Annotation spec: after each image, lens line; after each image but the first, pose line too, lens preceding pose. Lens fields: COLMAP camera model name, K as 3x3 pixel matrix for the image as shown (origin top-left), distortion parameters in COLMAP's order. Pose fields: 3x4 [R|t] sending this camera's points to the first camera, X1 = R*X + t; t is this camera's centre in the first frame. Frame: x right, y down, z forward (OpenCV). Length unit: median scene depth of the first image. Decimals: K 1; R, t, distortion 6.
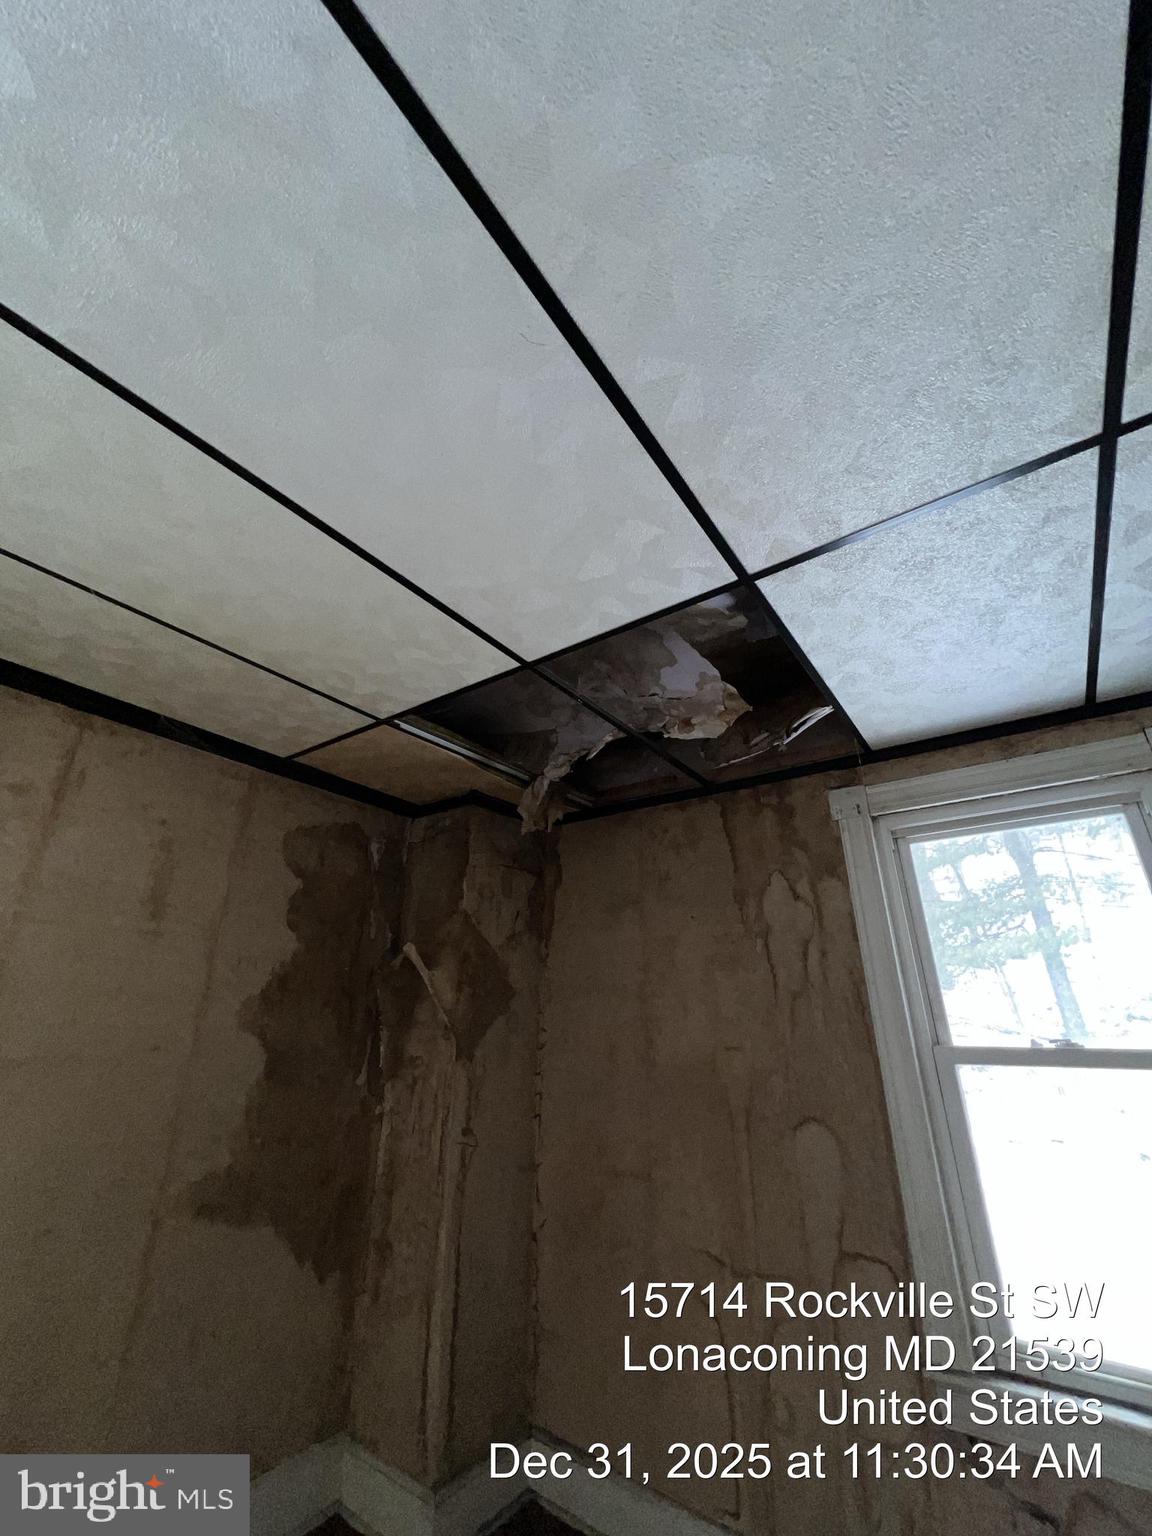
lens RADIAL K [[609.5, 0, 578.4], [0, 609.5, 766.5], [0, 0, 1]] dist [-0.000677, -0.000085]
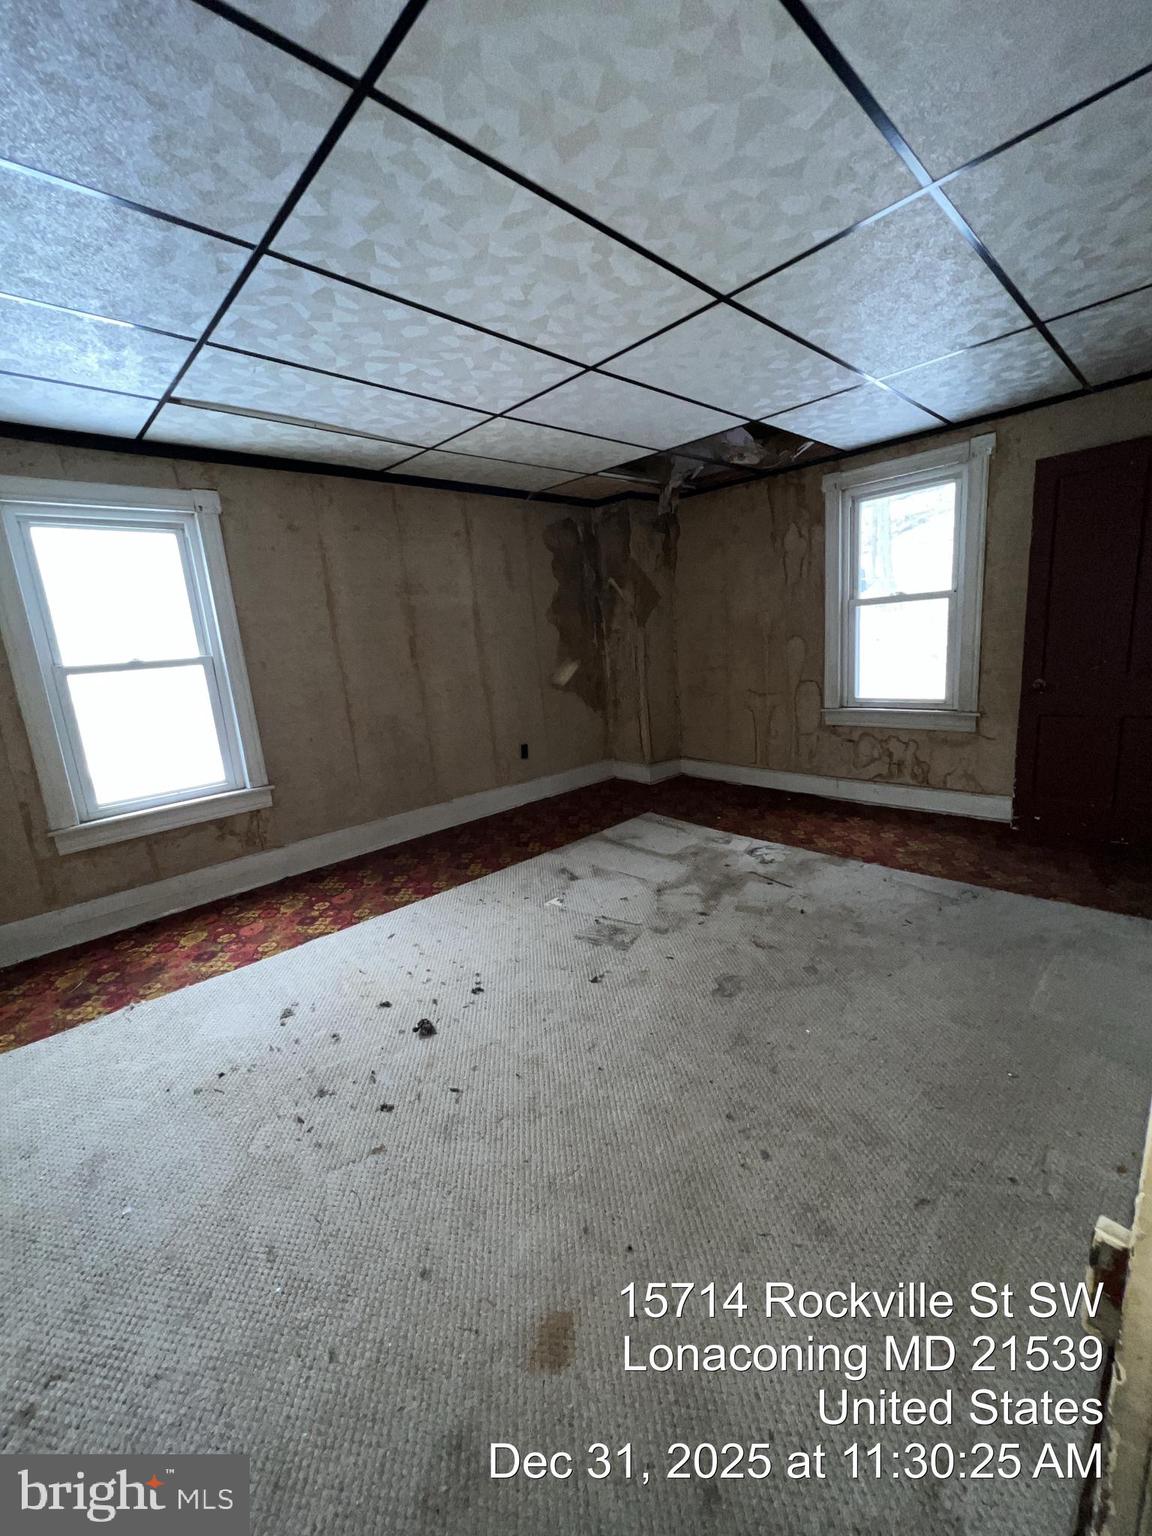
lens RADIAL K [[609.5, 0, 578.4], [0, 609.5, 766.5], [0, 0, 1]] dist [-0.000677, -0.000085]
pose [[0.979890, -0.043098, -0.194830, -0.000664], [0.147474, 0.814149, 0.561617, -0.388524], [0.134416, -0.579055, 0.804132, -1.113450]]
